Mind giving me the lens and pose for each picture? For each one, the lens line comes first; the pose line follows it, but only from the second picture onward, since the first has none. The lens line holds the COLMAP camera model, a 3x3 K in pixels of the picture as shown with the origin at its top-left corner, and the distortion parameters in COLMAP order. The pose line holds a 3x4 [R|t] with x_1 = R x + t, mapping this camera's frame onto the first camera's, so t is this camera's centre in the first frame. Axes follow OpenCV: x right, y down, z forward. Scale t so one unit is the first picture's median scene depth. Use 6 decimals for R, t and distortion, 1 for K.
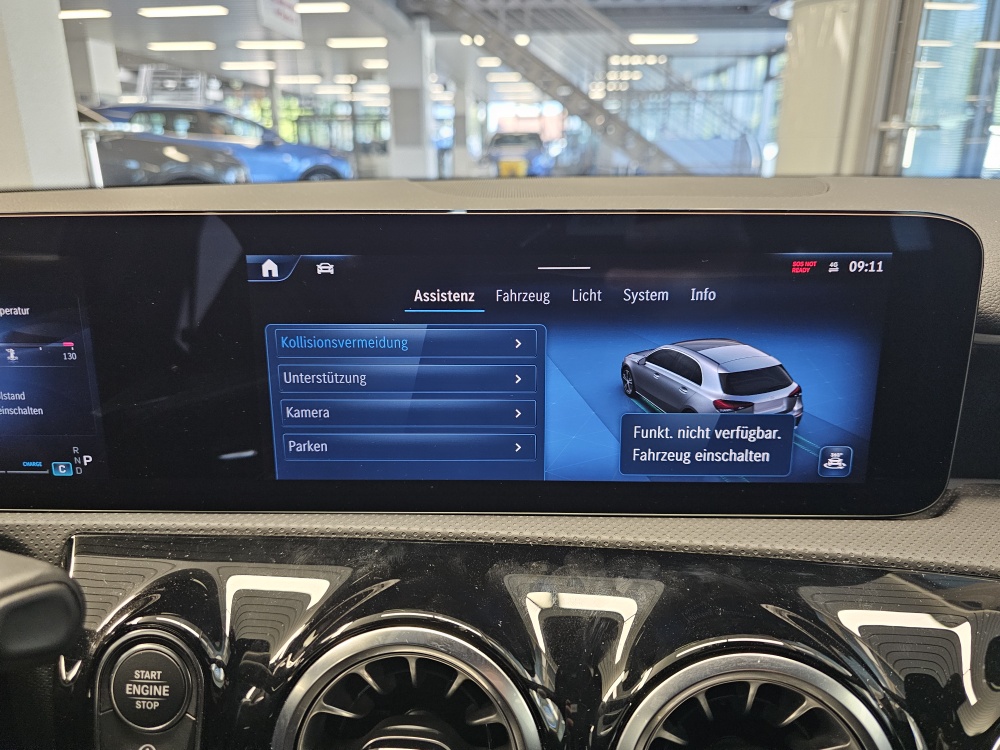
lens RADIAL K [[699.3, 0, 490.5], [0, 699.3, 376.0], [0, 0, 1]] dist [0.032272, -0.046881]
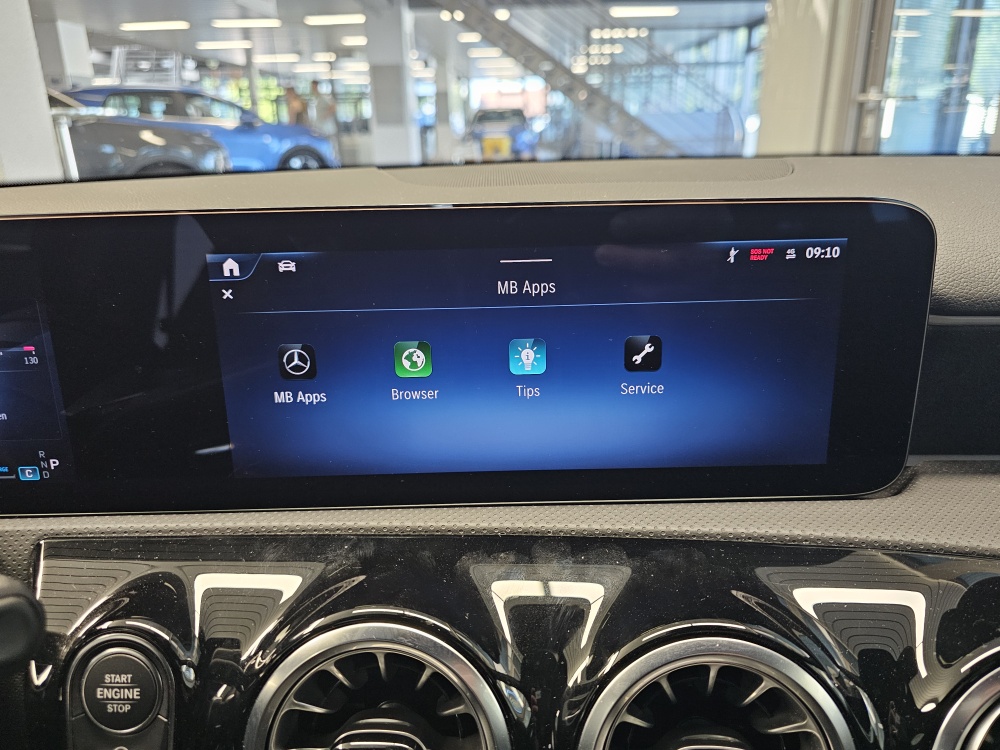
lens RADIAL K [[699.3, 0, 498.1], [0, 699.3, 371.0], [0, 0, 1]] dist [0.032272, -0.046881]
pose [[0.999340, -0.026460, 0.024879, 0.018884], [0.025861, 0.999375, 0.024095, -0.011115], [-0.025501, -0.023436, 0.999400, -0.003834]]
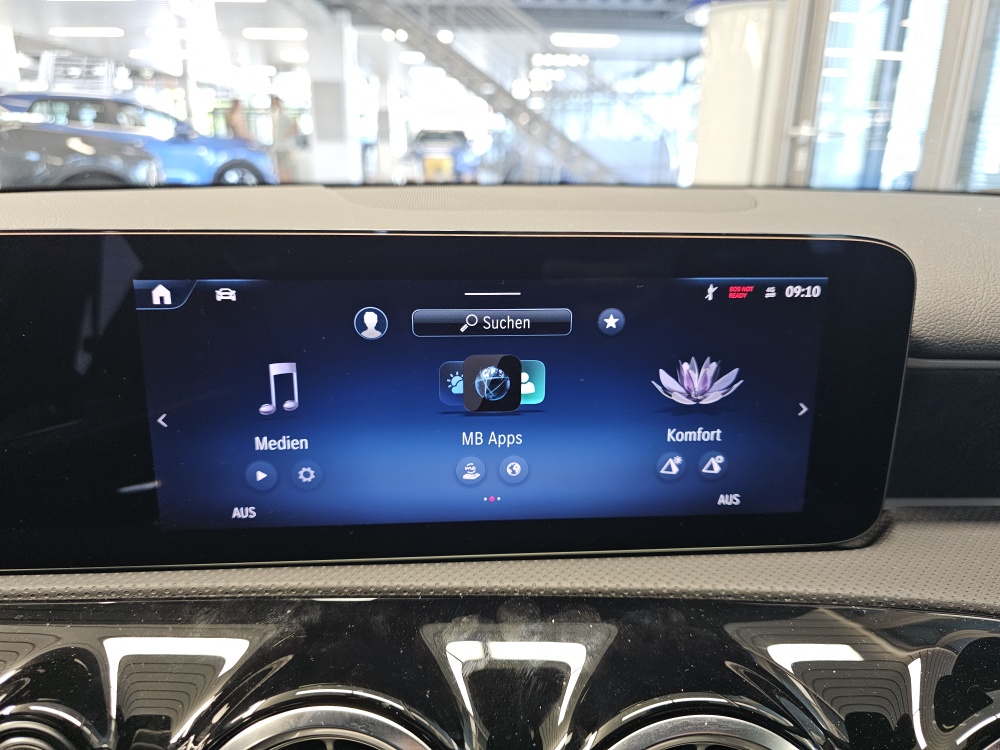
lens RADIAL K [[699.3, 0, 488.4], [0, 699.3, 377.7], [0, 0, 1]] dist [0.032272, -0.046881]
pose [[0.995011, -0.014989, 0.098632, 0.003553], [0.014393, 0.999874, 0.006751, -0.026176], [-0.098721, -0.005298, 0.995101, 0.041660]]
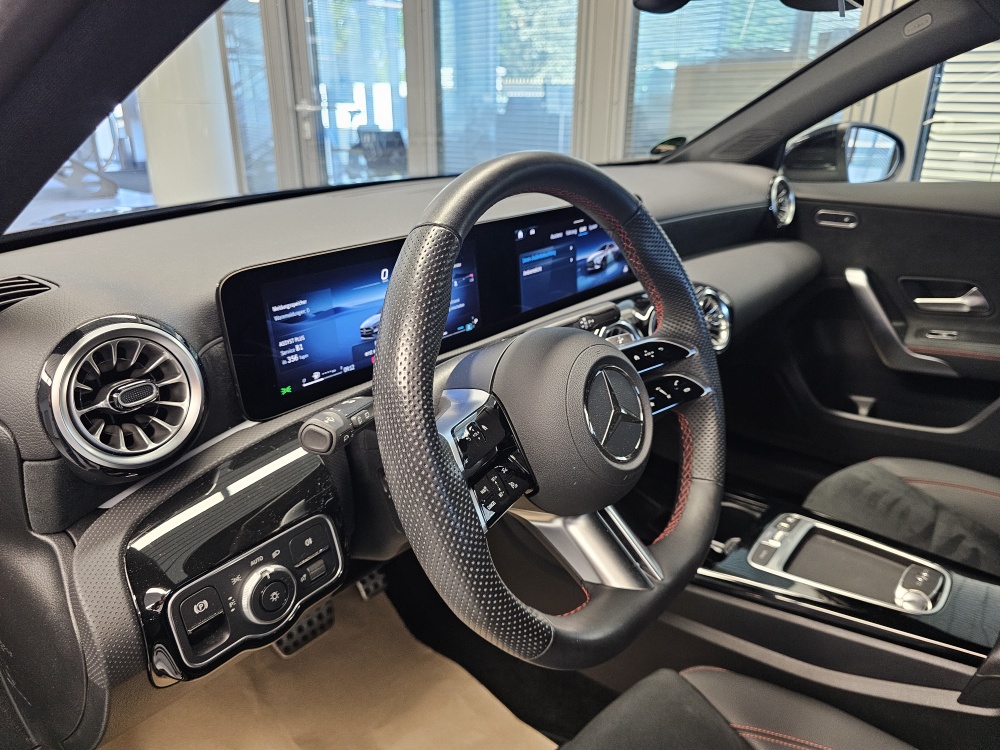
lens RADIAL K [[699.3, 0, 508.6], [0, 699.3, 375.3], [0, 0, 1]] dist [0.032272, -0.046881]
pose [[0.609764, -0.279148, 0.741798, -1.398260], [0.236844, 0.957336, 0.165570, -0.047683], [-0.756368, 0.074732, 0.649863, -0.411079]]
